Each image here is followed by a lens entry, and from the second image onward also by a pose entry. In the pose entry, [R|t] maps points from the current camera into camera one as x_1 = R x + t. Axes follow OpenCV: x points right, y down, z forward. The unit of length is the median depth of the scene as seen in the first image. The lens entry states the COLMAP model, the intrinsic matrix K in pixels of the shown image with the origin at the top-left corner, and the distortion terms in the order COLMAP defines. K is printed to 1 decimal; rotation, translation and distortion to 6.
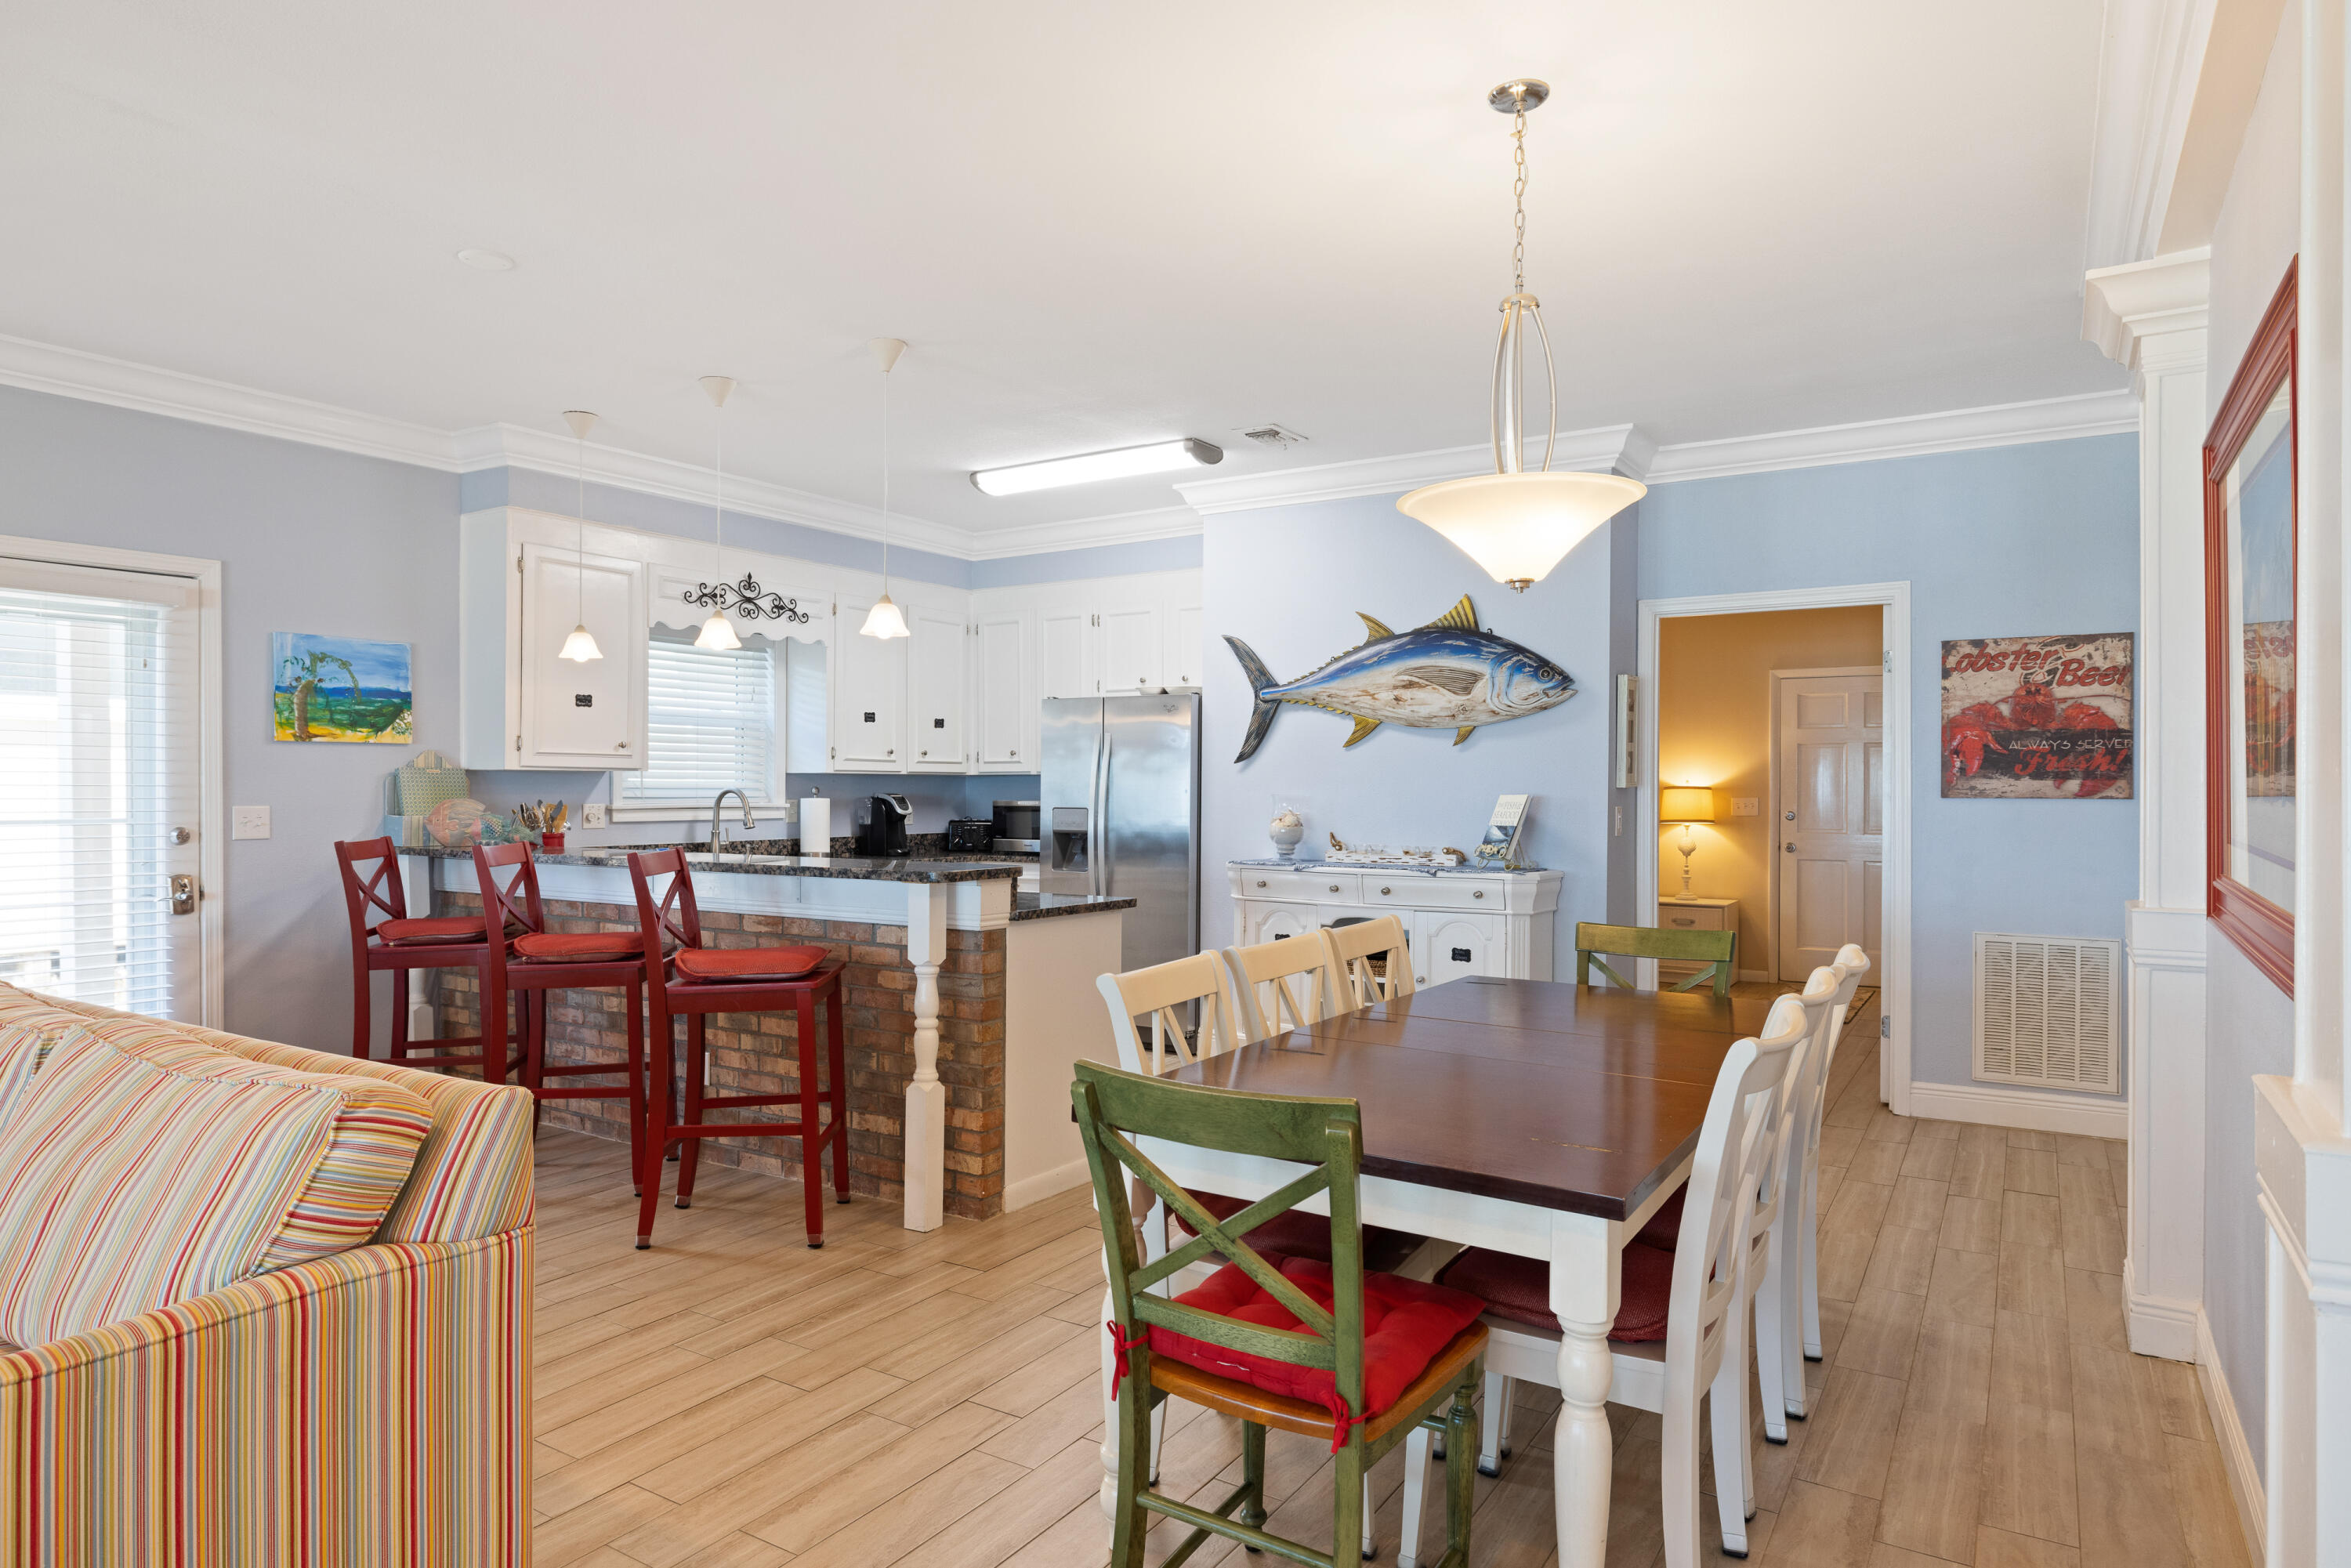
lens RADIAL K [[1370.8, 0, 1166.8], [0, 1370.8, 791.3], [0, 0, 1]] dist [-0.003908, -0.000435]
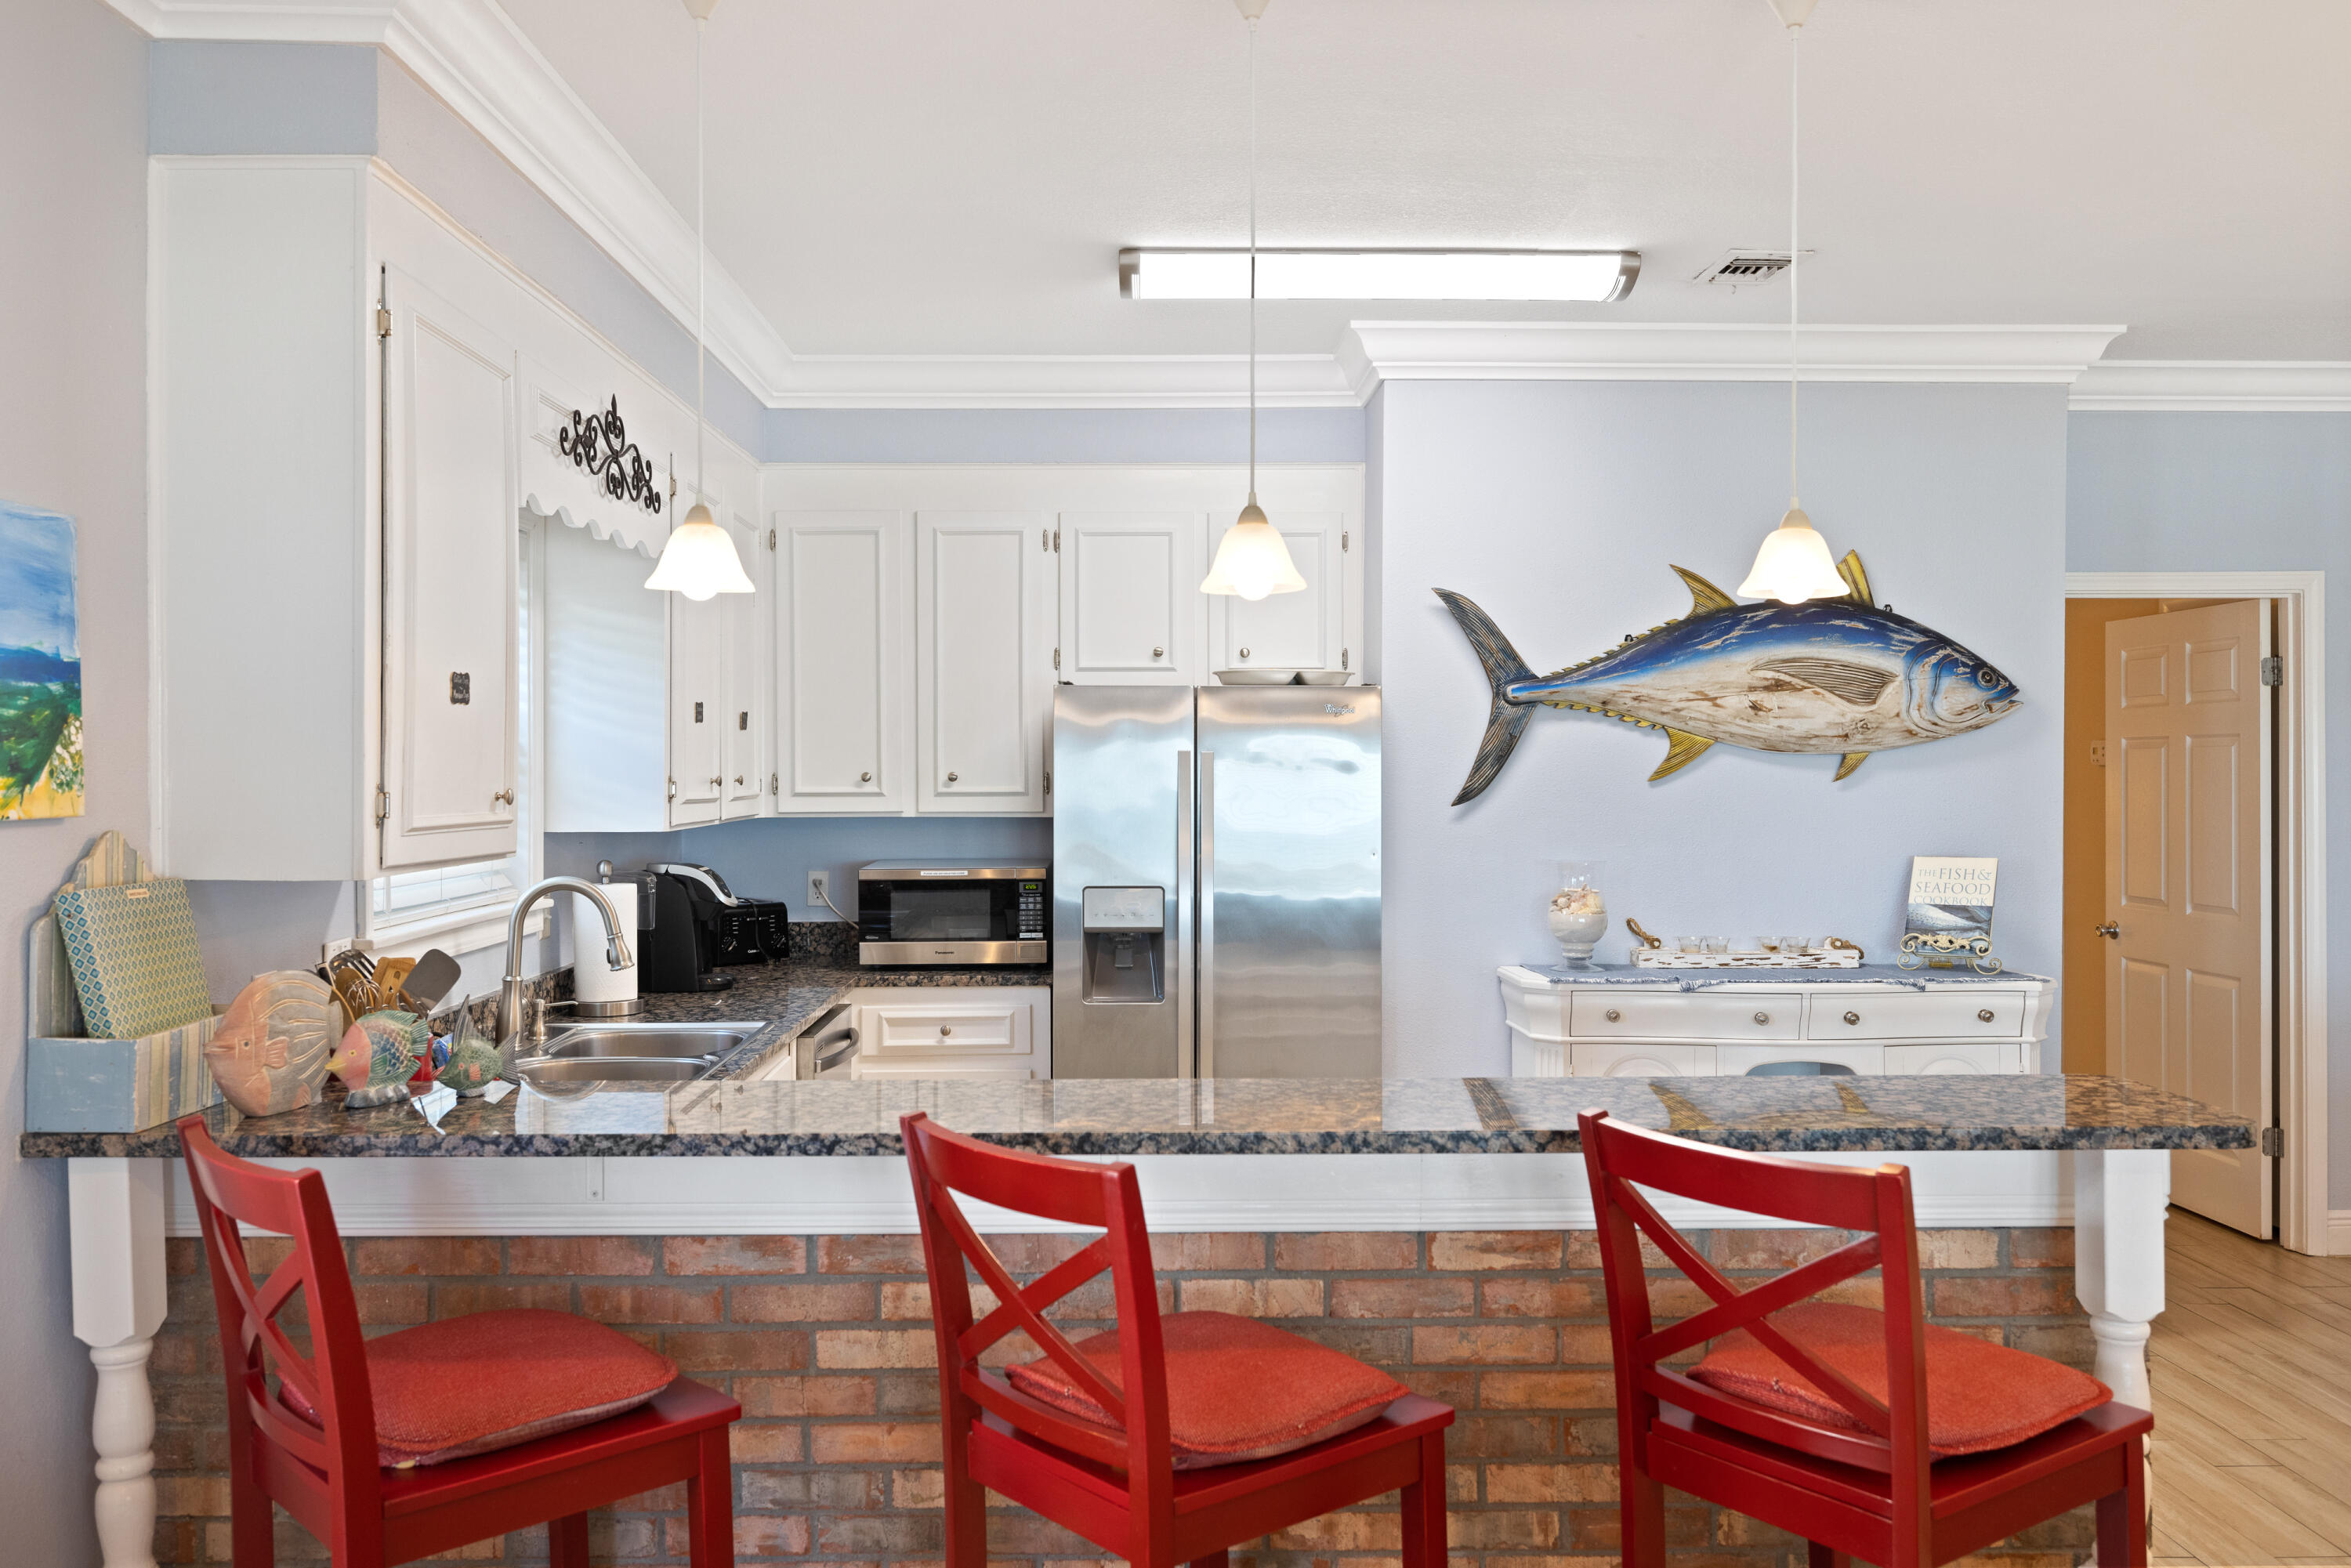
lens RADIAL K [[1839.0, 0, 1173.6], [0, 1839.0, 775.2], [0, 0, 1]] dist [-0.004683, -0.000589]
pose [[0.834892, -0.007360, 0.550365, -0.578112], [0.004987, 0.999971, 0.005807, -0.046220], [-0.550391, -0.002103, 0.834904, 0.479833]]
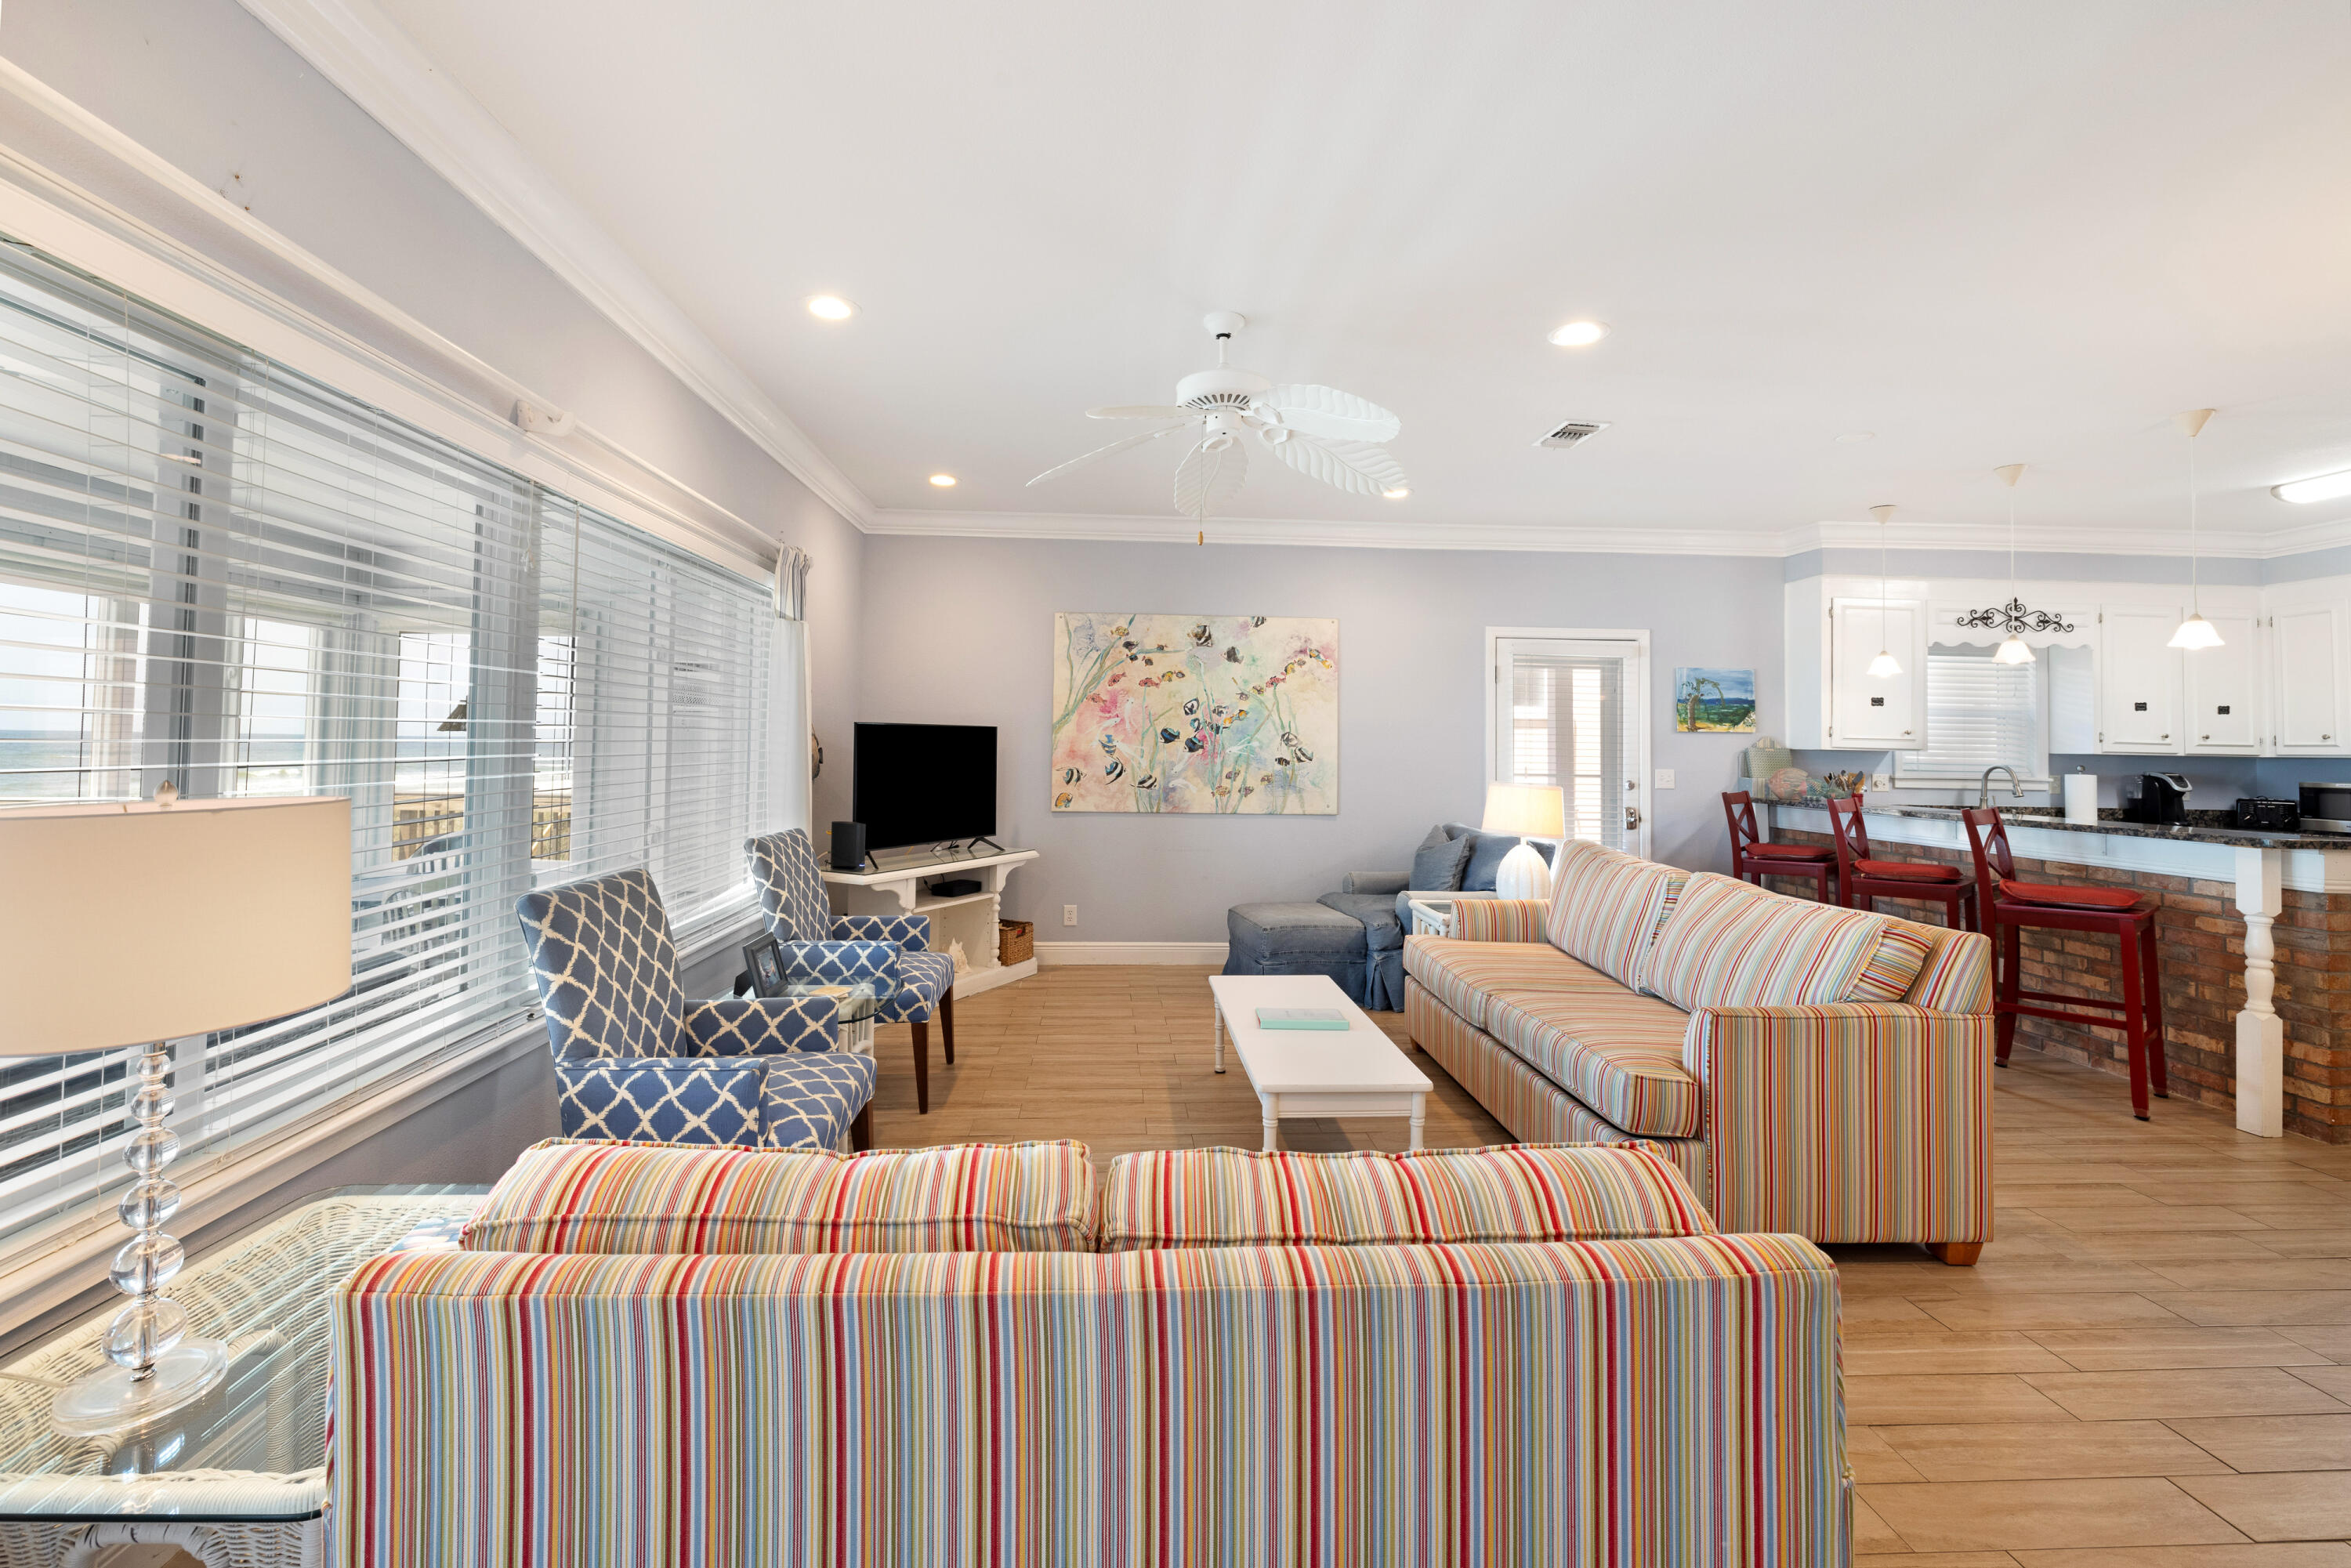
lens RADIAL K [[1000.0, 0, 1153.3], [0, 1000.0, 711.0], [0, 0, 1]] dist [0.000862, -0.001570]
pose [[0.577698, -0.021183, -0.815975, -0.010891], [-0.019365, 0.999026, -0.039645, -0.000332], [0.816021, 0.038704, 0.576726, -0.233763]]
